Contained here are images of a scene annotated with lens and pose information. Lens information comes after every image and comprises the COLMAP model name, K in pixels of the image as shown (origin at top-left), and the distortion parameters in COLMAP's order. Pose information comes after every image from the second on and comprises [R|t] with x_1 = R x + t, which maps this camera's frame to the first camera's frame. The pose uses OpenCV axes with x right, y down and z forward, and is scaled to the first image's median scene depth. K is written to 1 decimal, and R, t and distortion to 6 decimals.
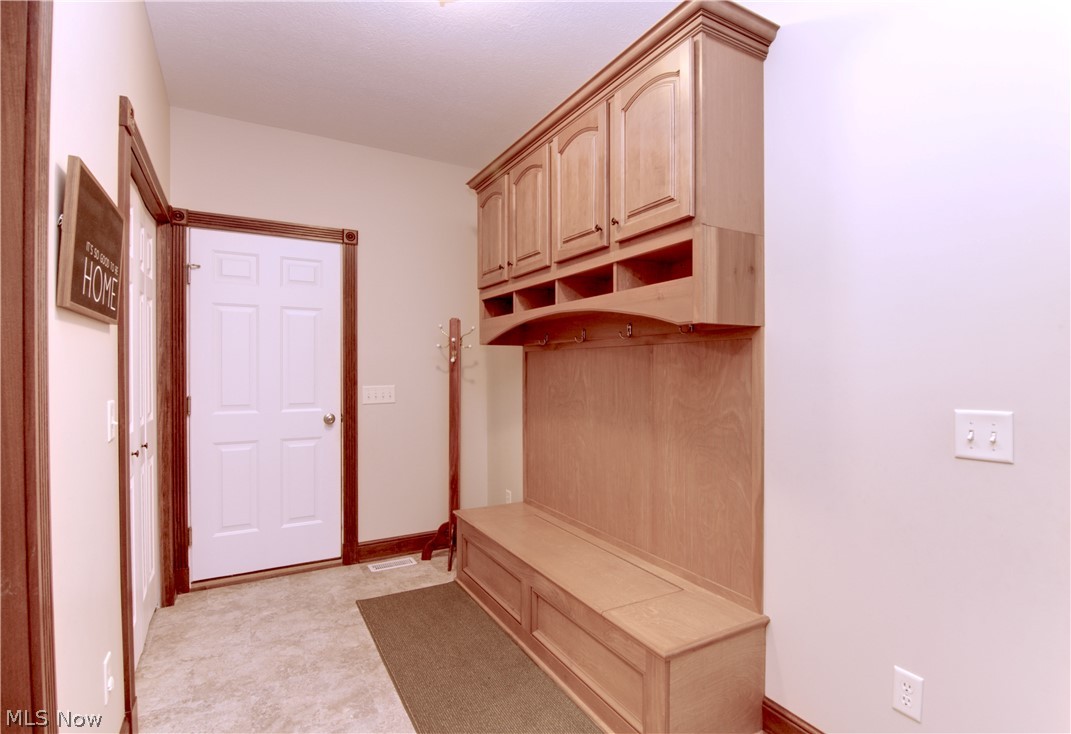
lens RADIAL K [[506.5, 0, 535.5], [0, 506.5, 367.0], [0, 0, 1]] dist [0.000077, -0.001575]
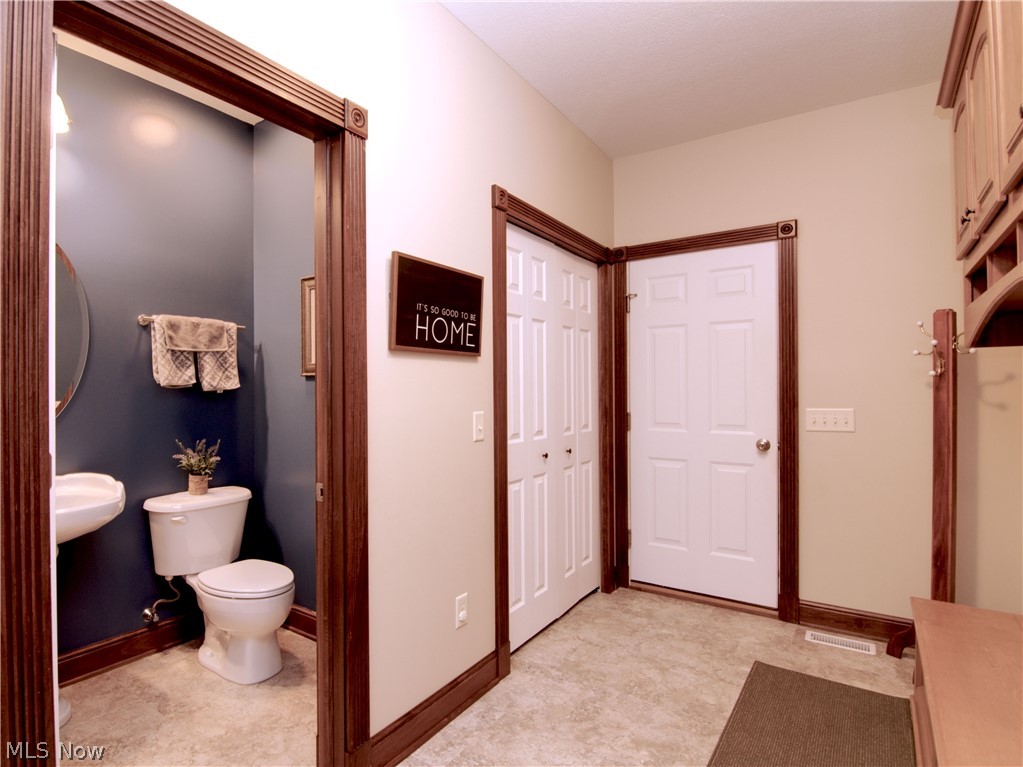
lens RADIAL K [[555.7, 0, 511.5], [0, 555.7, 383.5], [0, 0, 1]] dist [0.000454, -0.000673]
pose [[0.456260, -0.011755, -0.889769, 0.277882], [0.009157, 0.999922, -0.008514, 0.001318], [0.889800, -0.004263, 0.456332, 0.201668]]
